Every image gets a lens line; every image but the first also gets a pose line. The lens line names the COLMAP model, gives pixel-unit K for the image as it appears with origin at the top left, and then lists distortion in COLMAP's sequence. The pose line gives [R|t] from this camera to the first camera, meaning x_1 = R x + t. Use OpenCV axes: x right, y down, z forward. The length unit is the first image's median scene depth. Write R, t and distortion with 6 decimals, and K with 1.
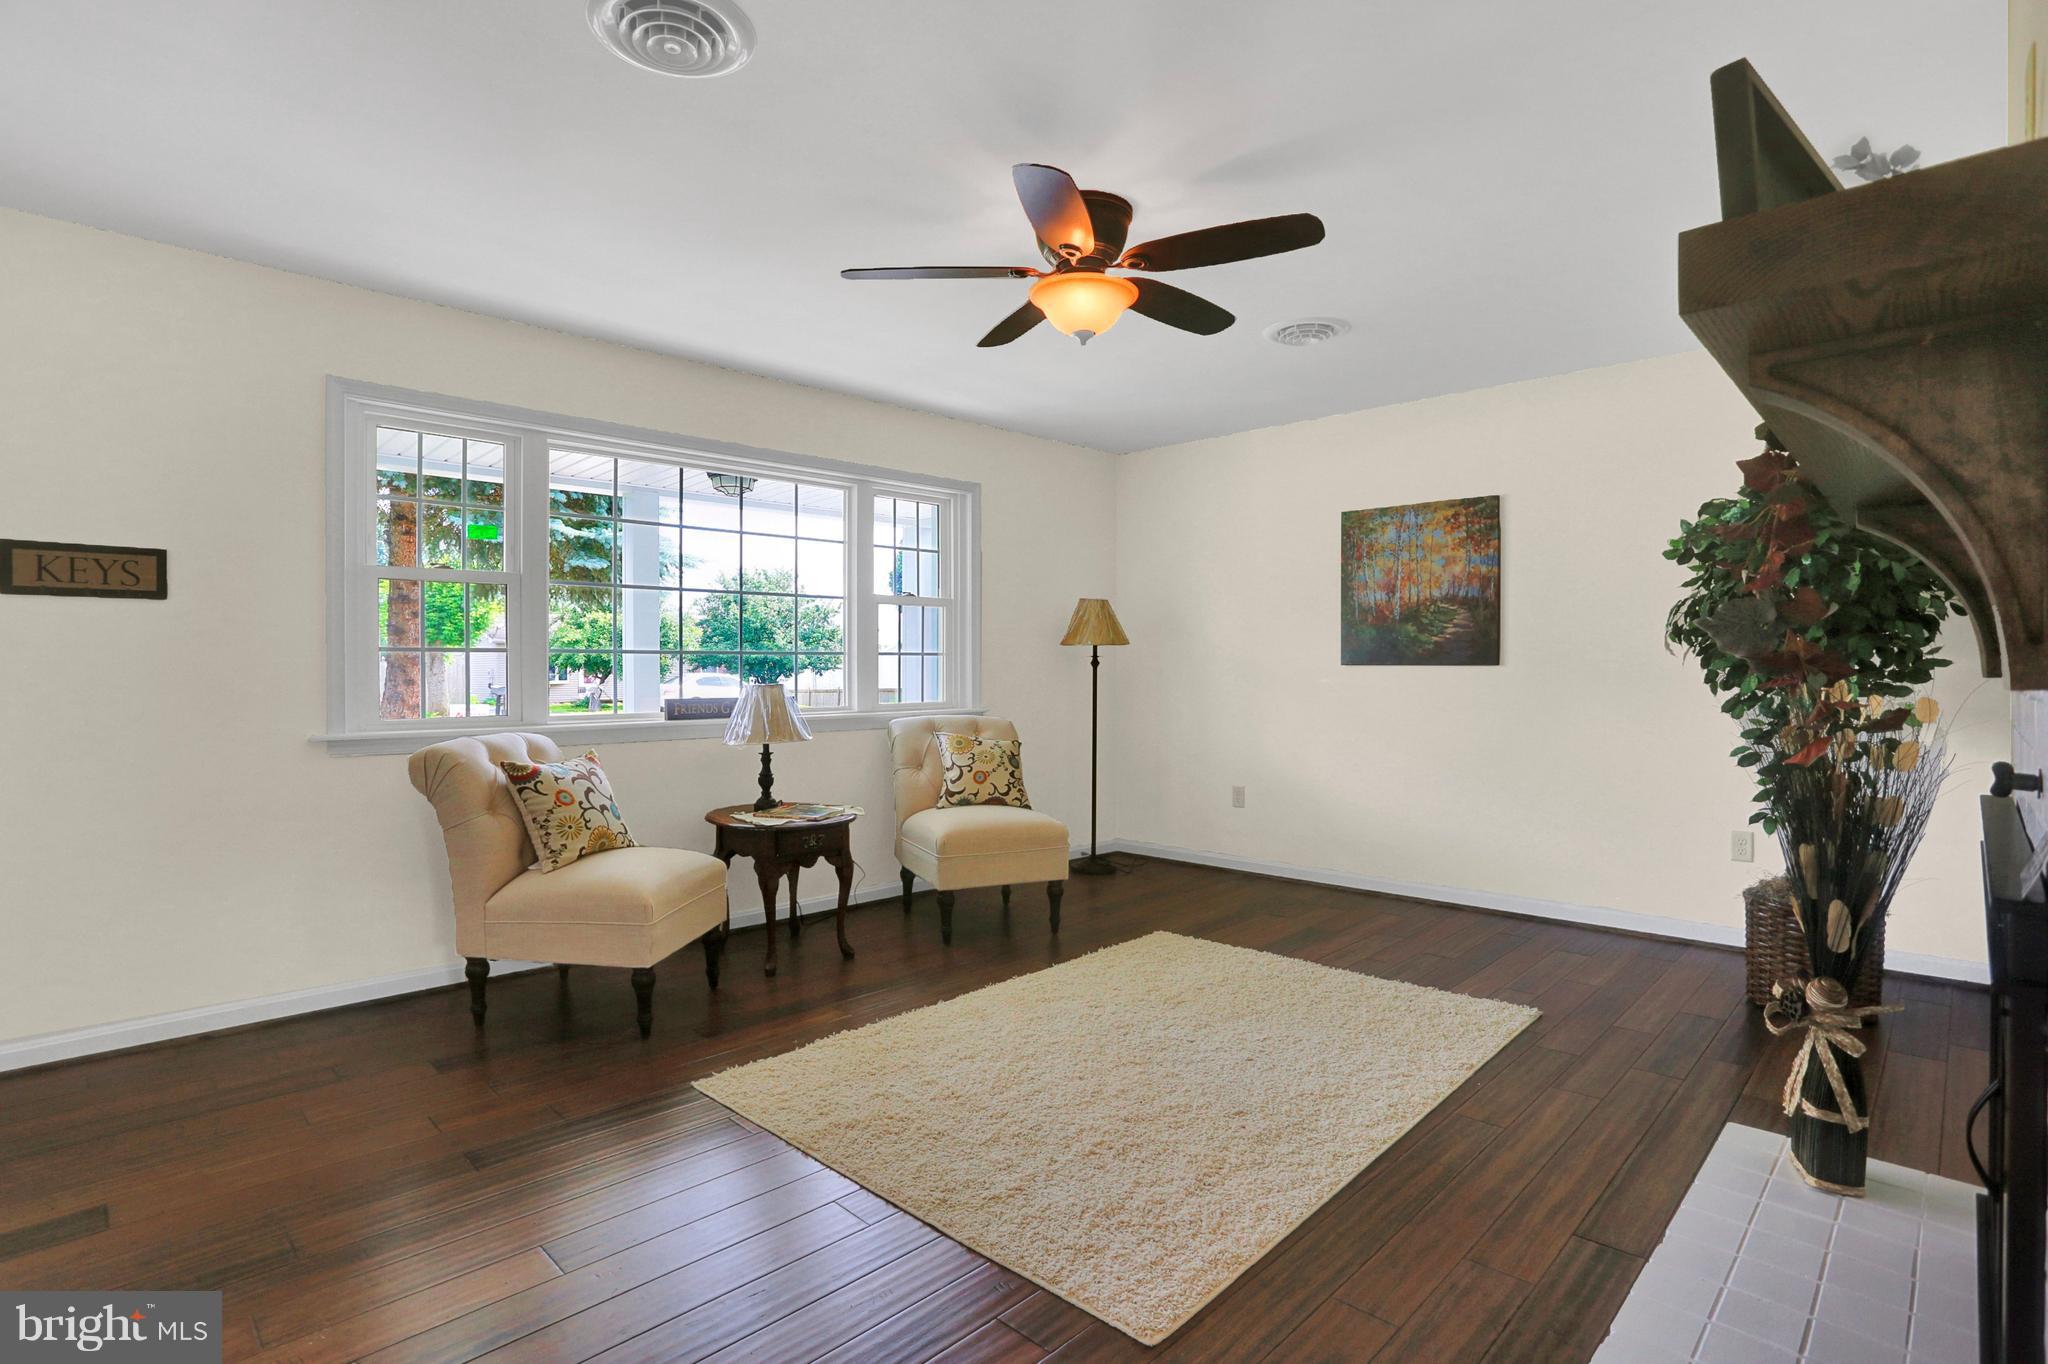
lens RADIAL K [[1026.3, 0, 1015.6], [0, 1026.3, 680.2], [0, 0, 1]] dist [-0.019817, 0.002239]
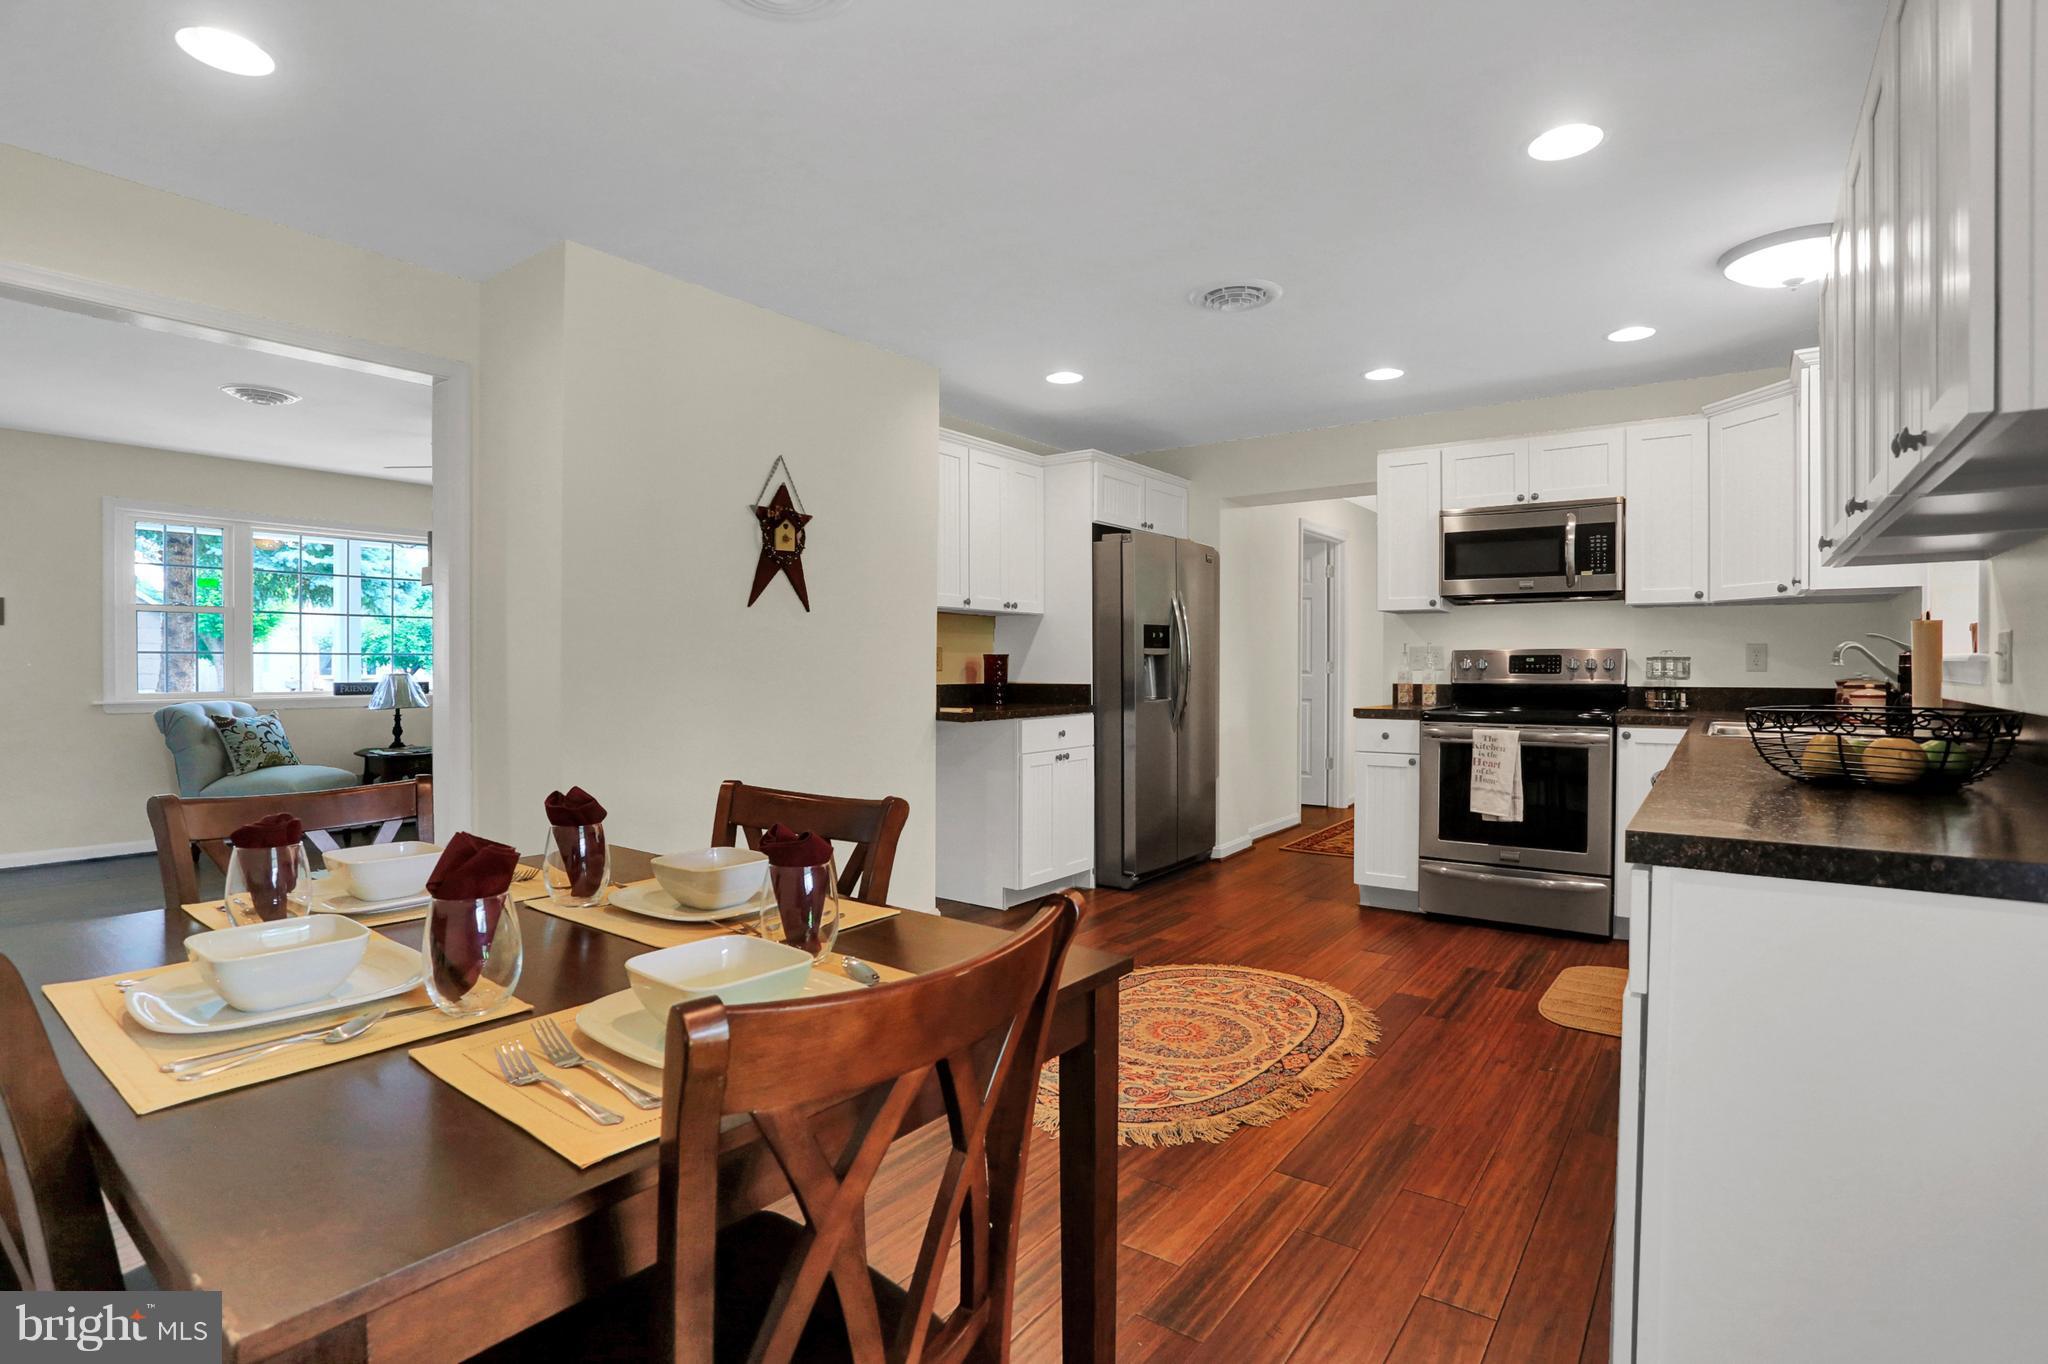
lens RADIAL K [[1026.3, 0, 1028.7], [0, 1026.3, 664.9], [0, 0, 1]] dist [-0.019817, 0.002239]
pose [[0.989810, 0.002336, 0.142379, 0.621335], [-0.000758, 0.999938, -0.011141, 0.009151], [-0.142396, 0.010919, 0.989750, -0.908061]]
